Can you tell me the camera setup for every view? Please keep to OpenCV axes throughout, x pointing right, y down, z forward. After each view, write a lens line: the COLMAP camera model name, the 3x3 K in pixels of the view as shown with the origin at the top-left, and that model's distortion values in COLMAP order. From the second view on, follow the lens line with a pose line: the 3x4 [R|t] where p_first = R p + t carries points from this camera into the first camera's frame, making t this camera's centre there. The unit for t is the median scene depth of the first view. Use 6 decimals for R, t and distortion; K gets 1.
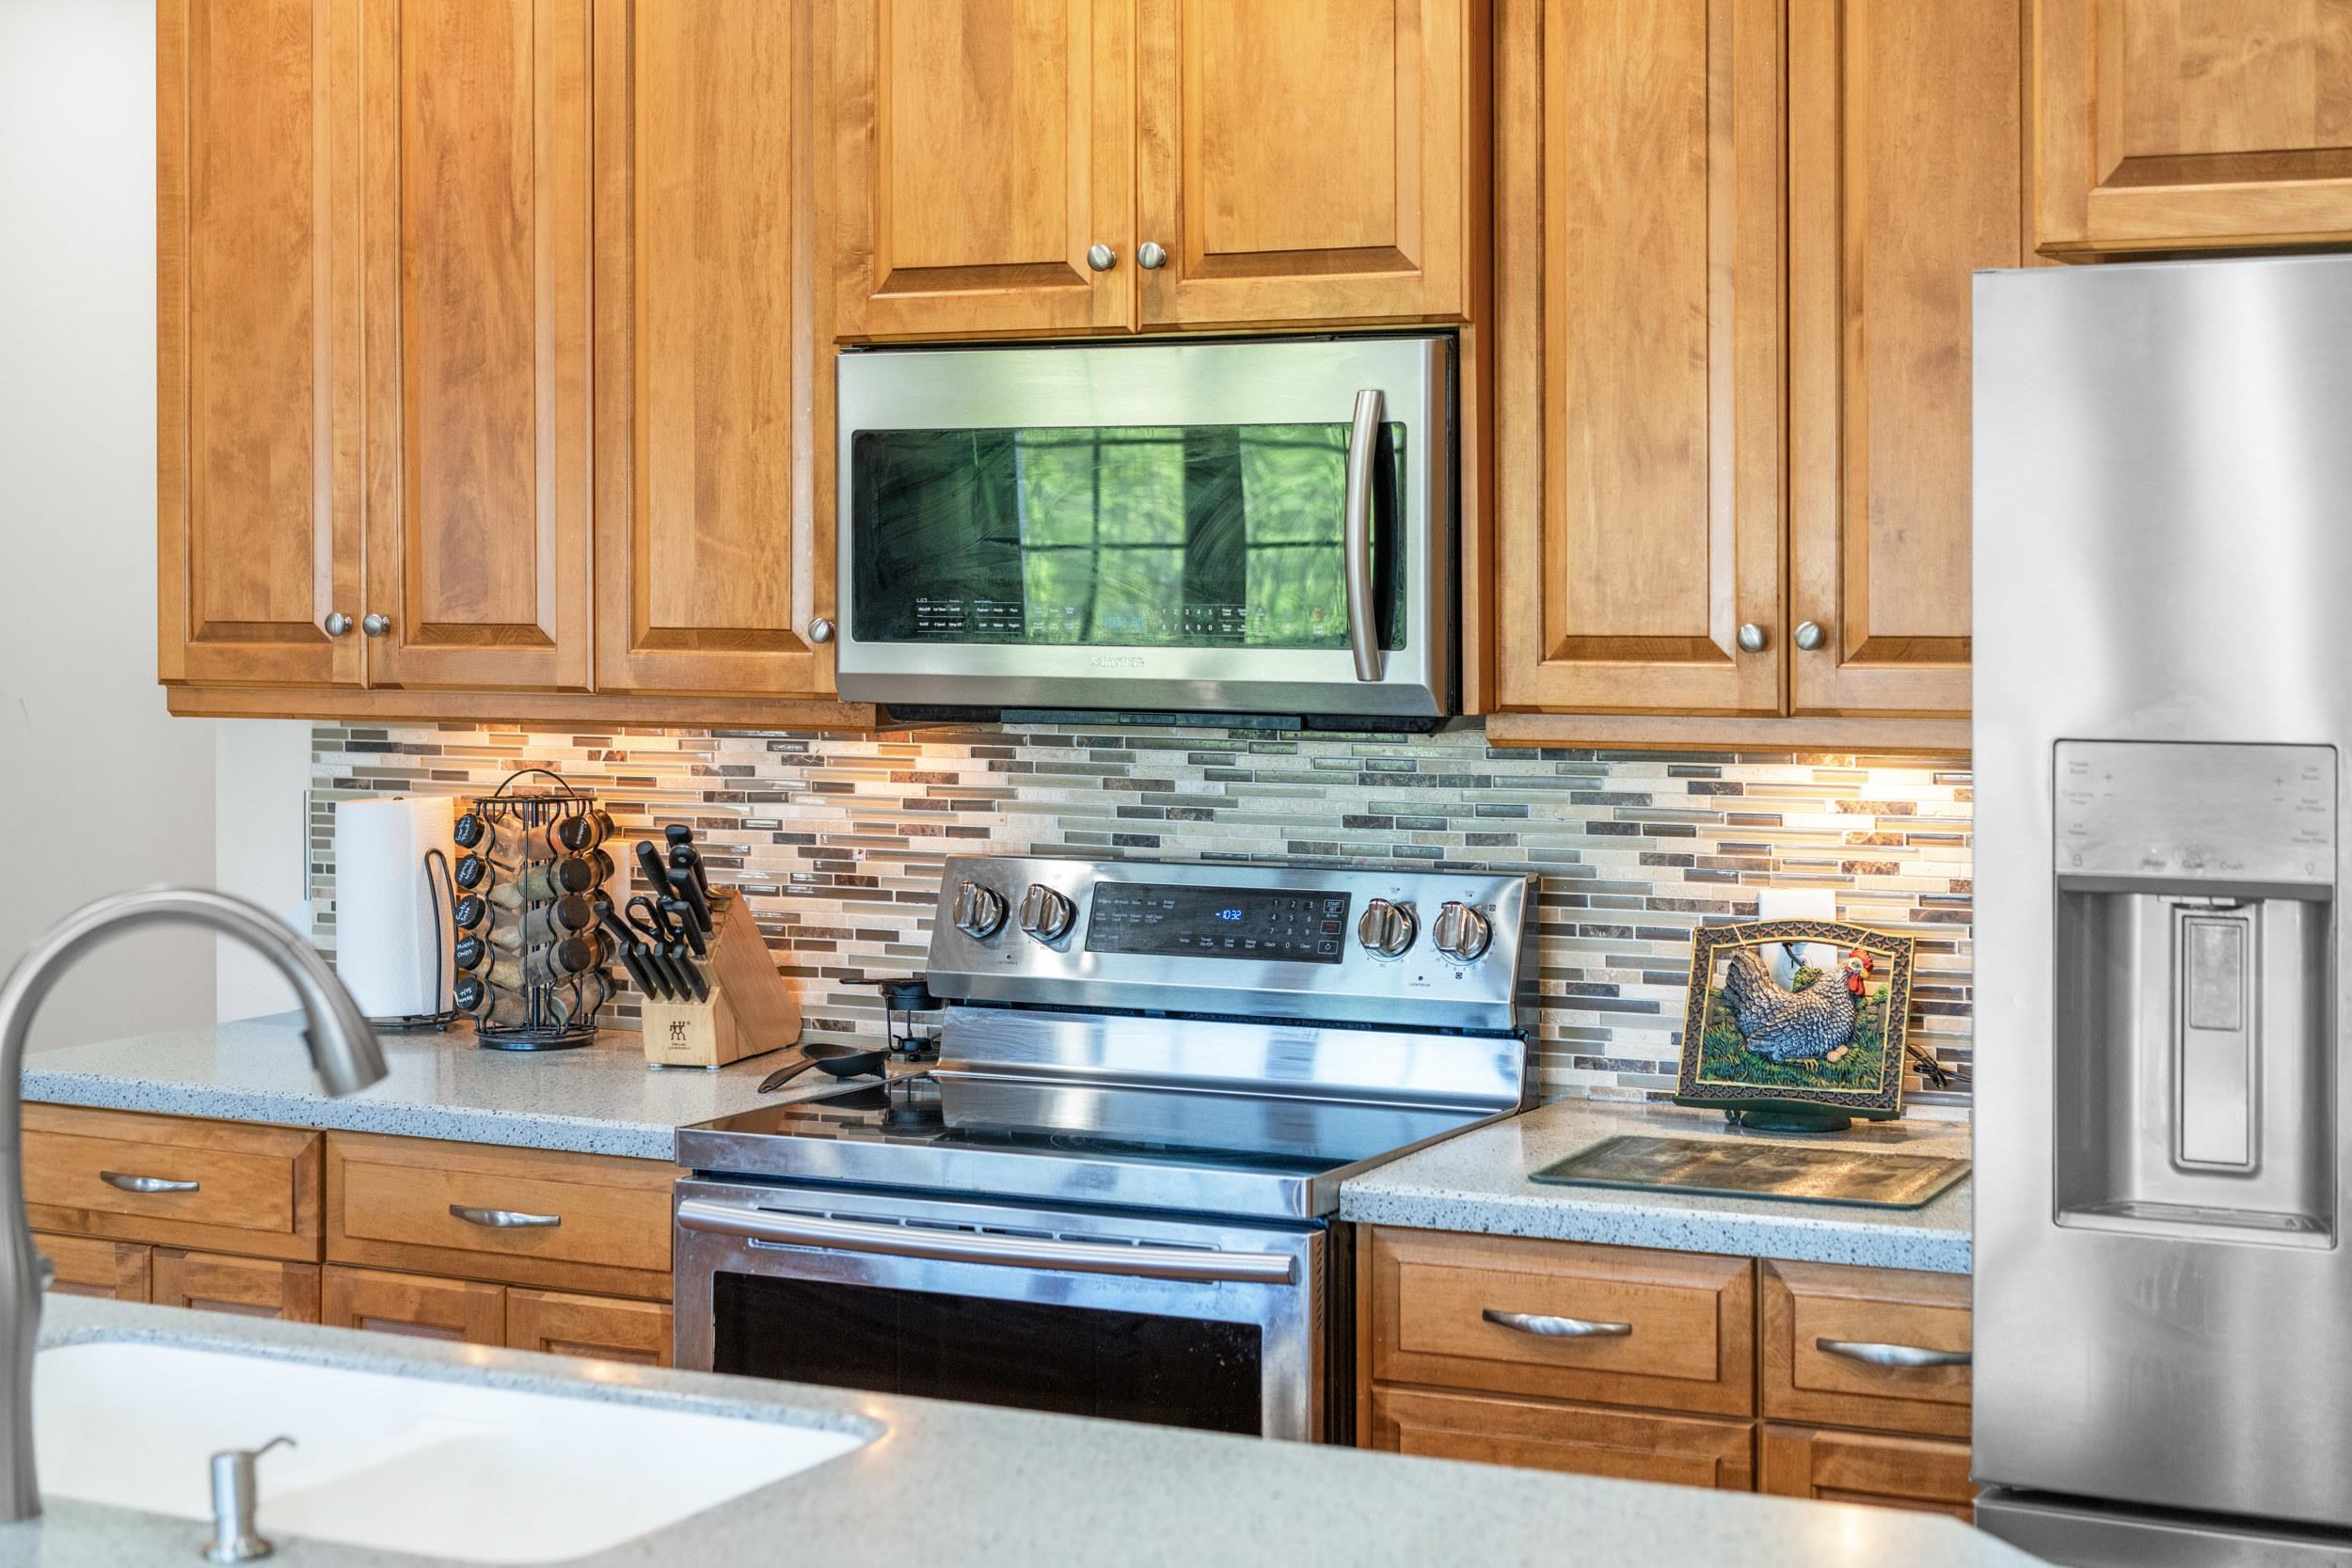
lens RADIAL K [[3666.2, 0, 1183.6], [0, 3666.2, 579.1], [0, 0, 1]] dist [0.003690, 0.000000]
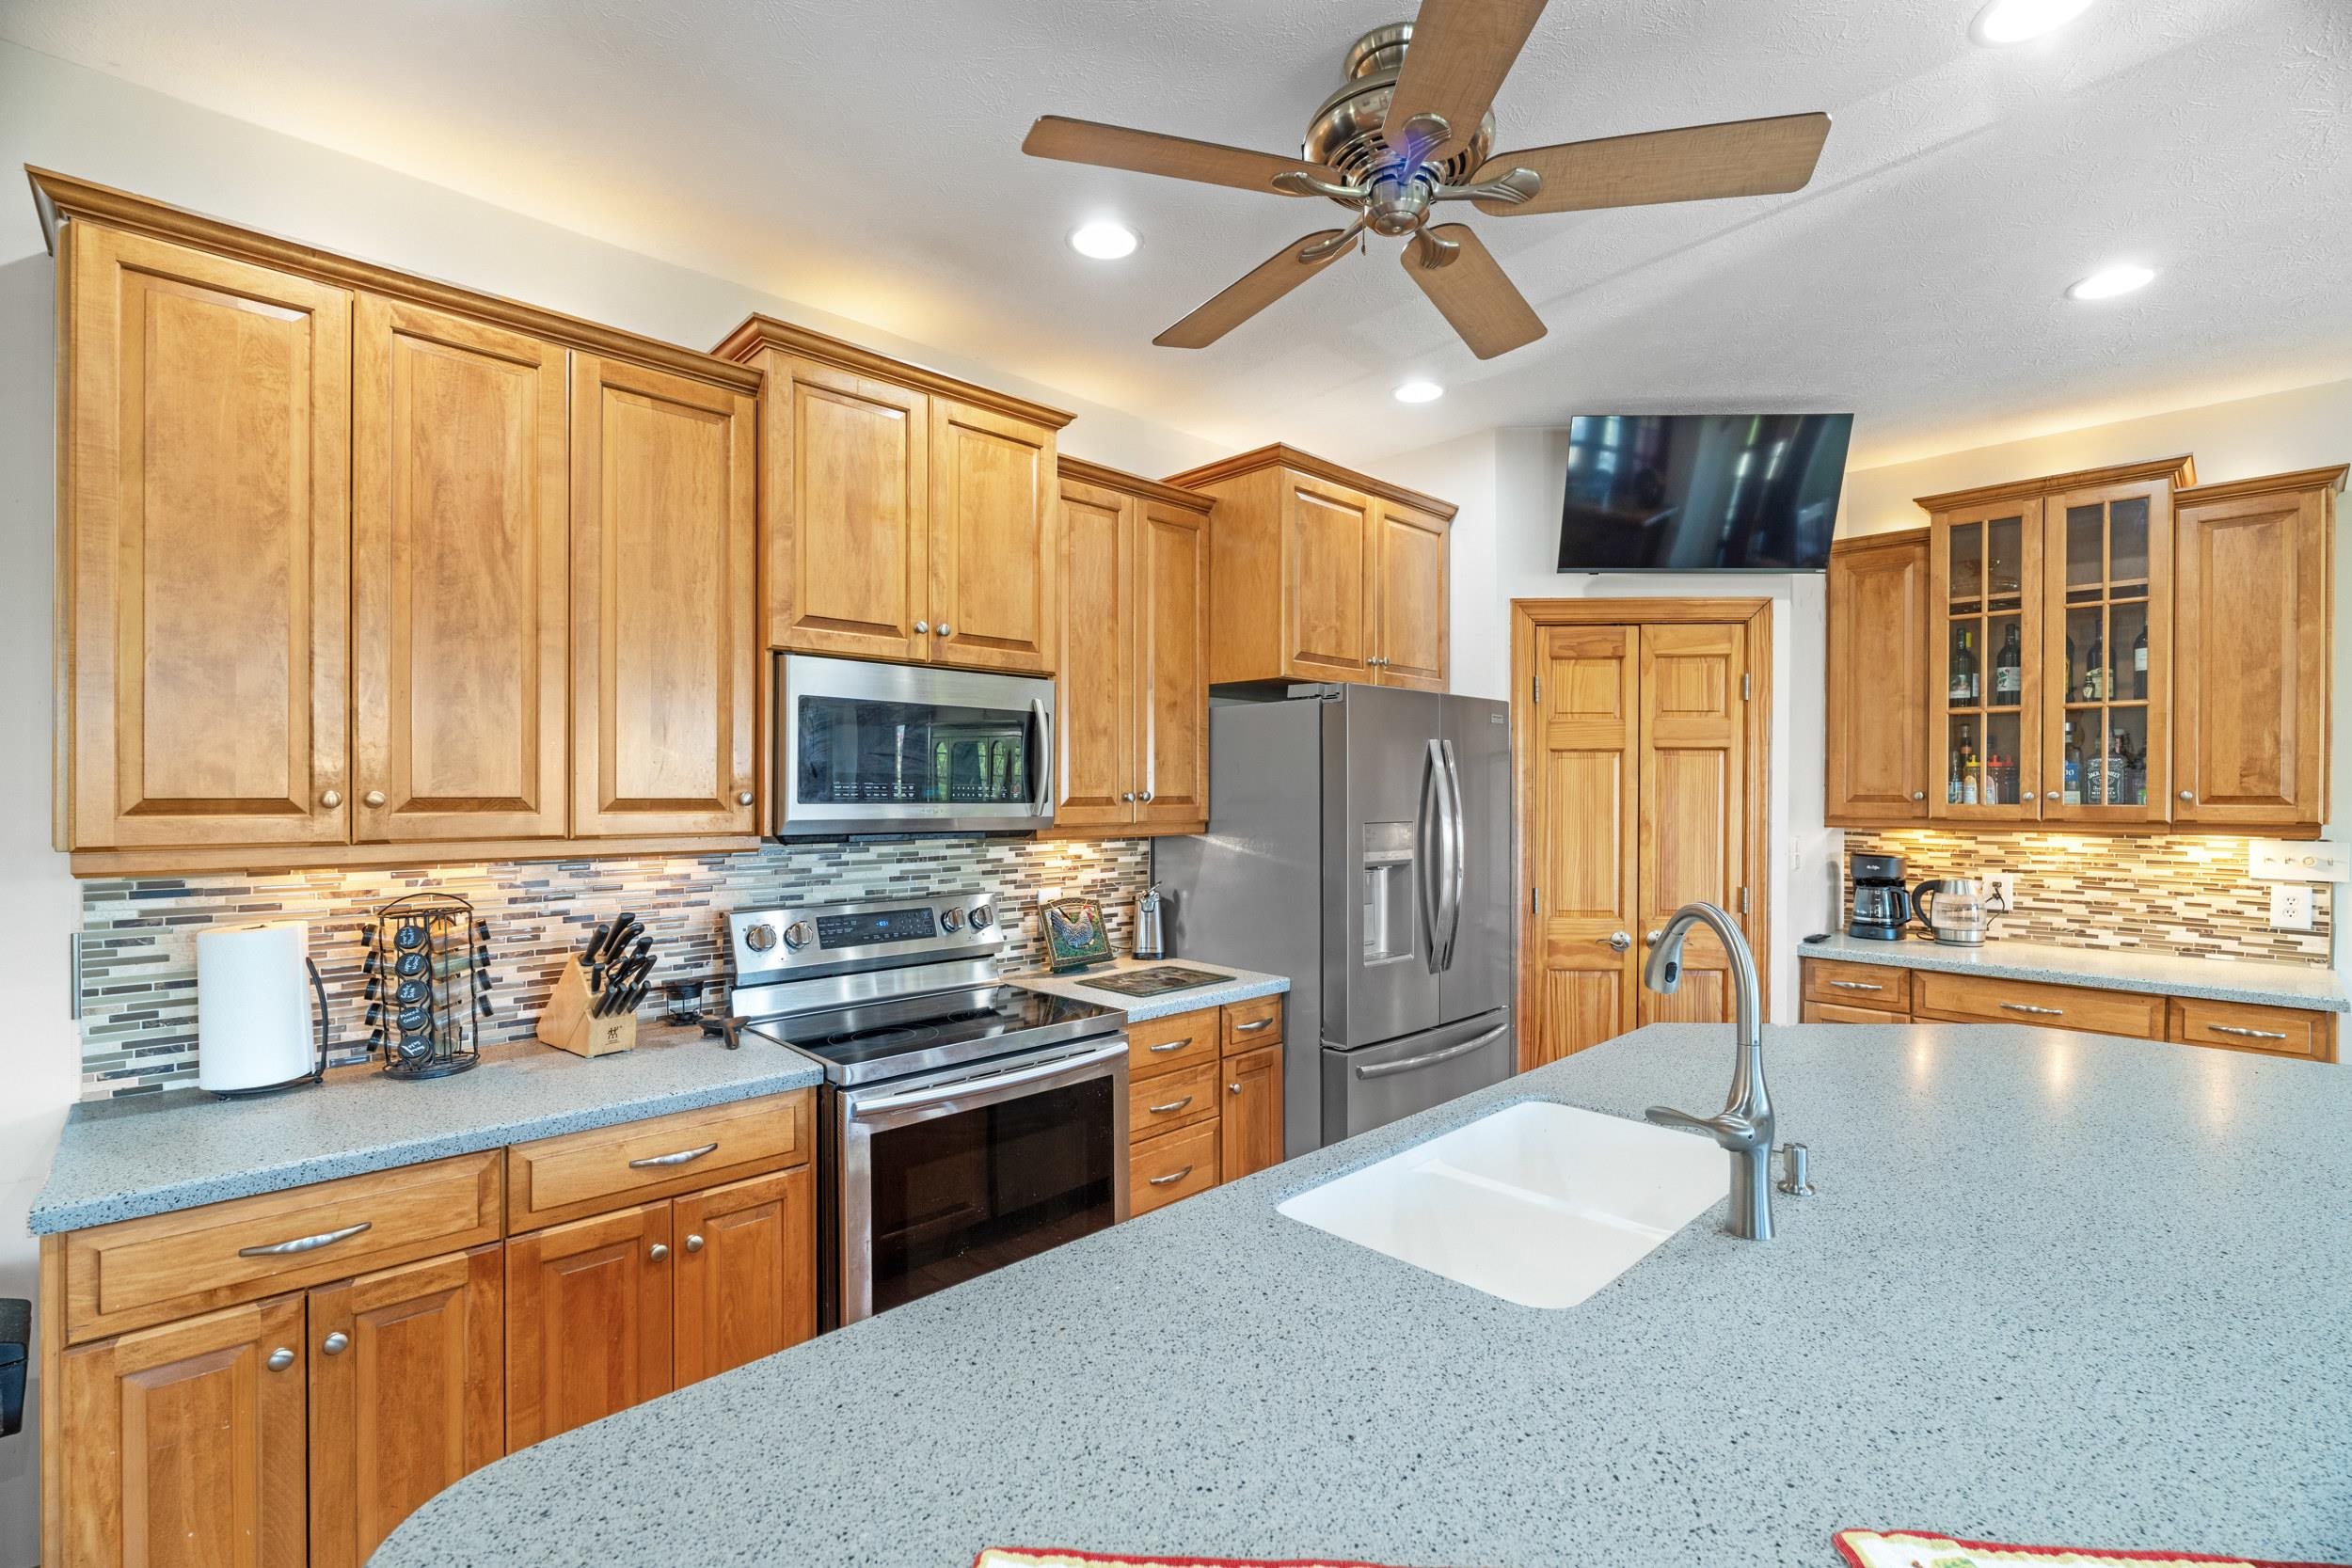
lens RADIAL K [[1035.5, 0, 1168.2], [0, 1035.5, 794.9], [0, 0, 1]] dist [-0.008866, 0.001967]
pose [[0.339306, -0.001395, 0.940675, -0.543680], [0.002358, 0.999997, 0.000632, 0.012410], [-0.940673, 0.002004, 0.339309, 0.634203]]
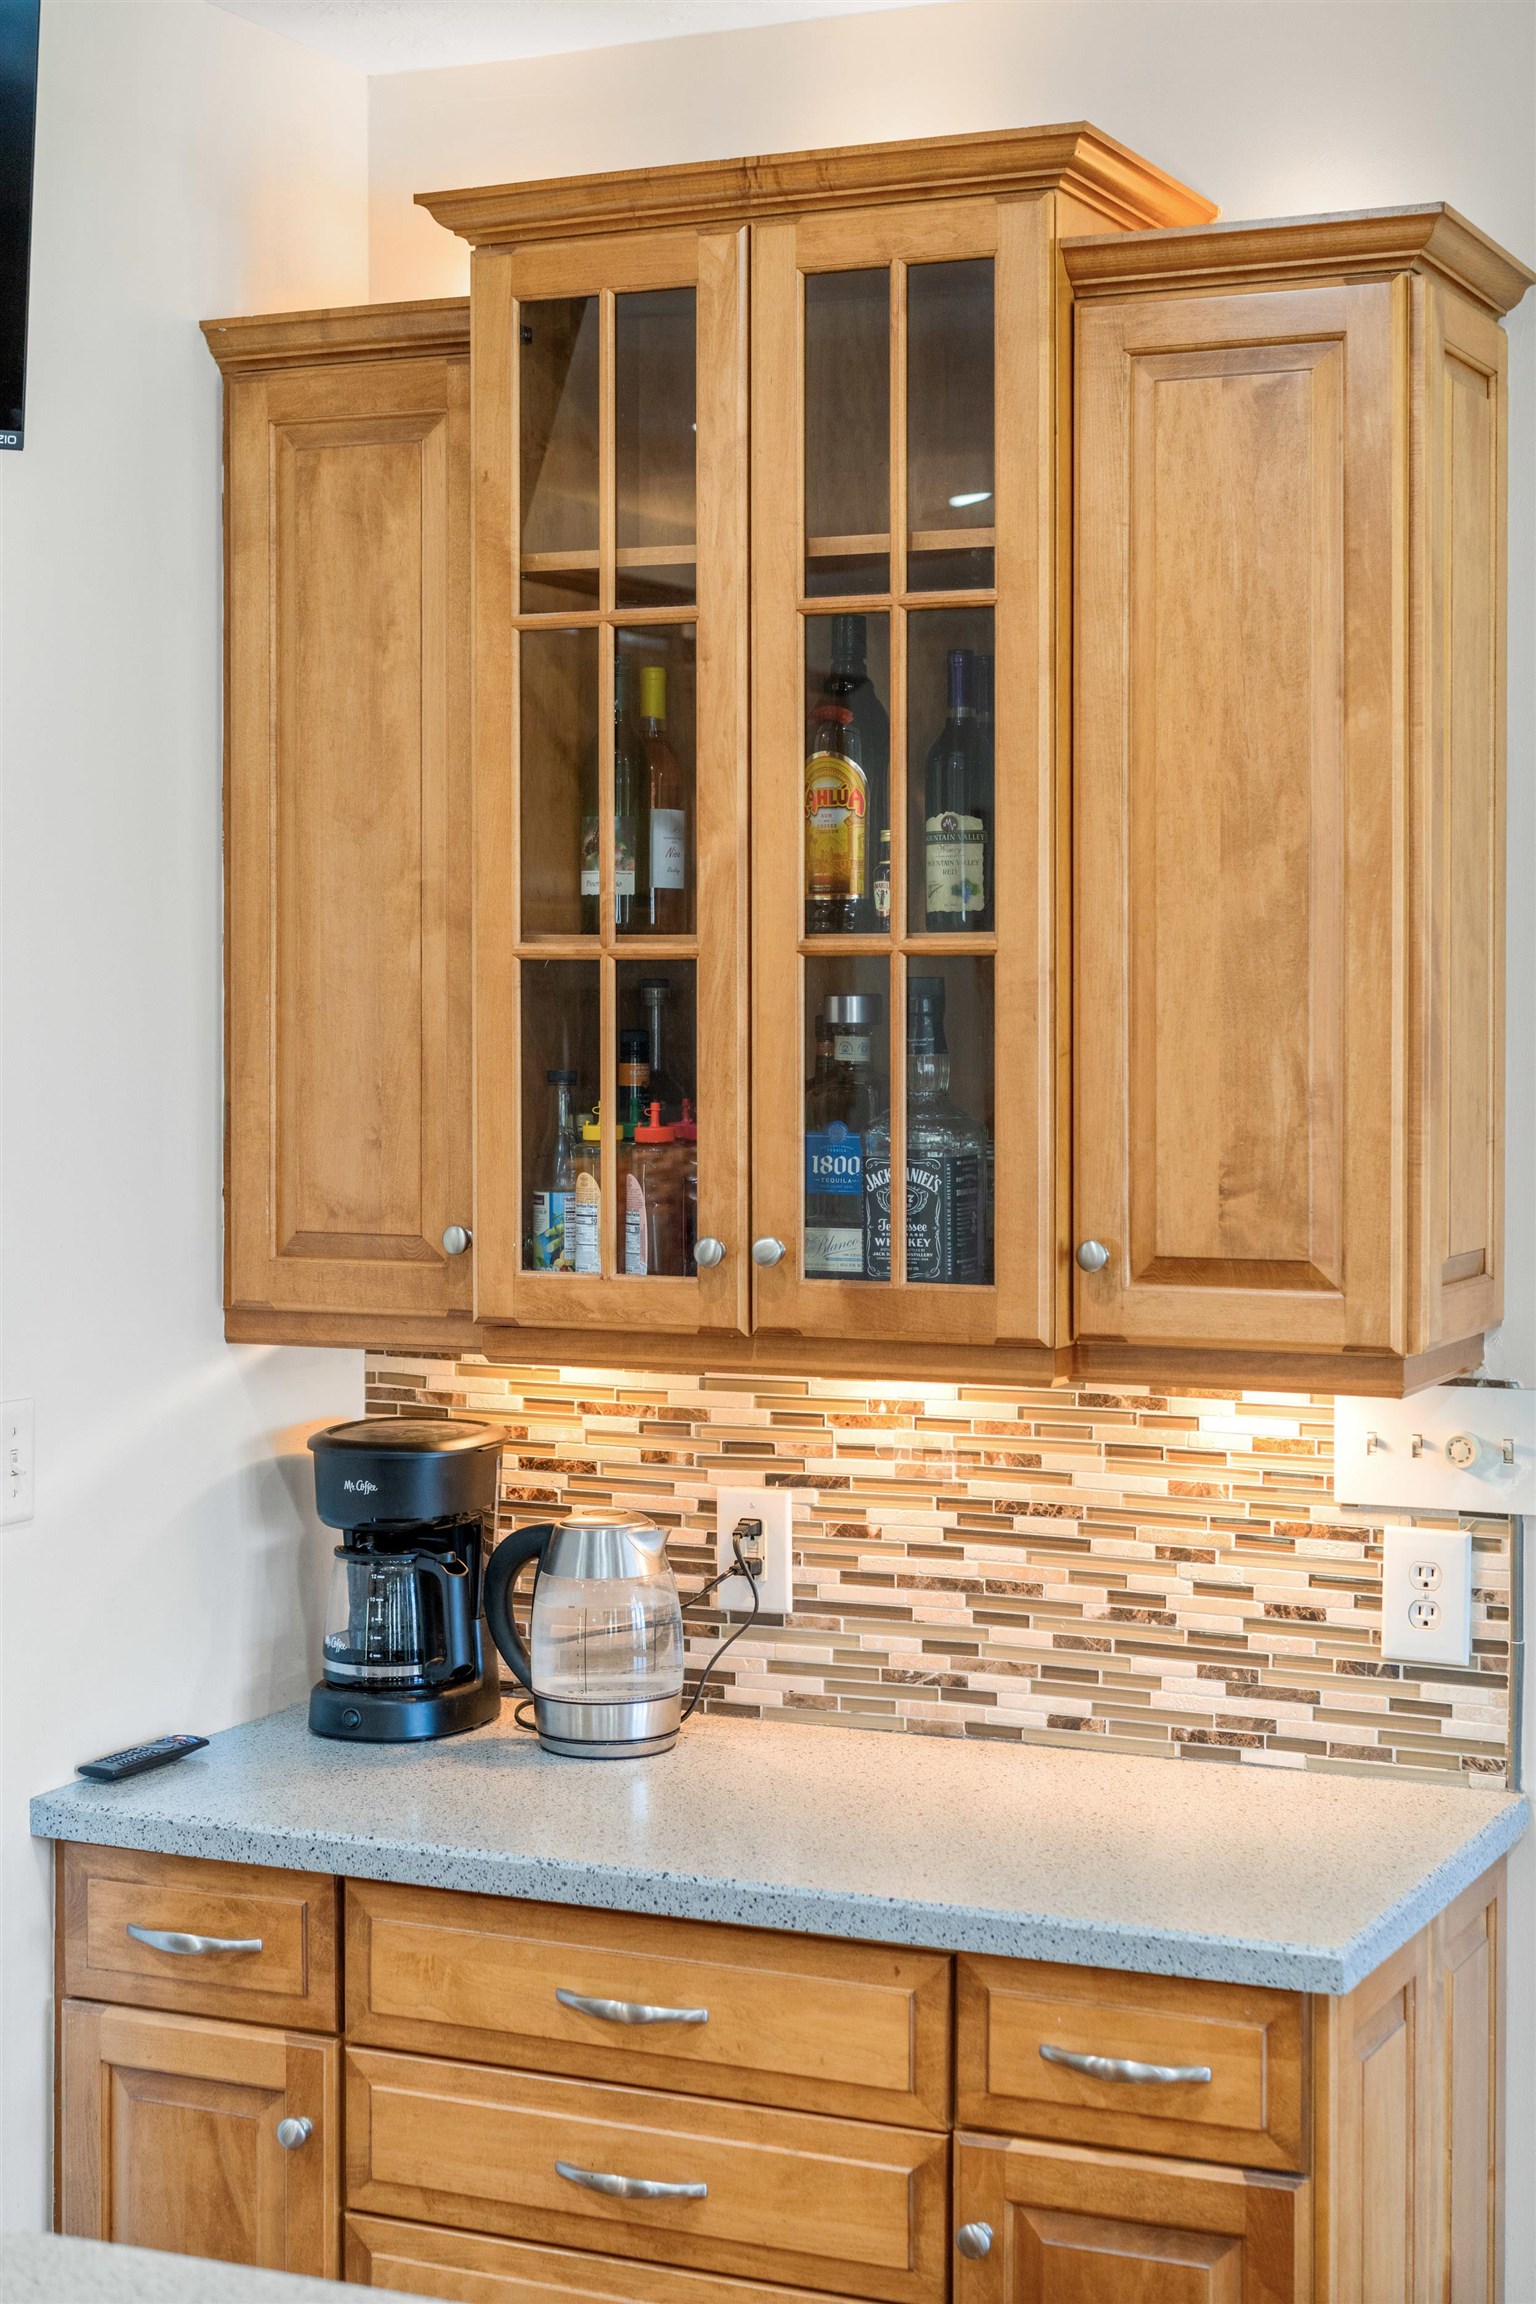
lens RADIAL K [[3591.8, 0, 769.3], [0, 3591.8, 1019.0], [0, 0, 1]] dist [0.003690, 0.000000]
pose [[-0.028573, -0.004112, 0.999583, -0.371527], [0.006836, 0.999967, 0.004309, -0.041847], [-0.999568, 0.006957, -0.028544, 0.277018]]
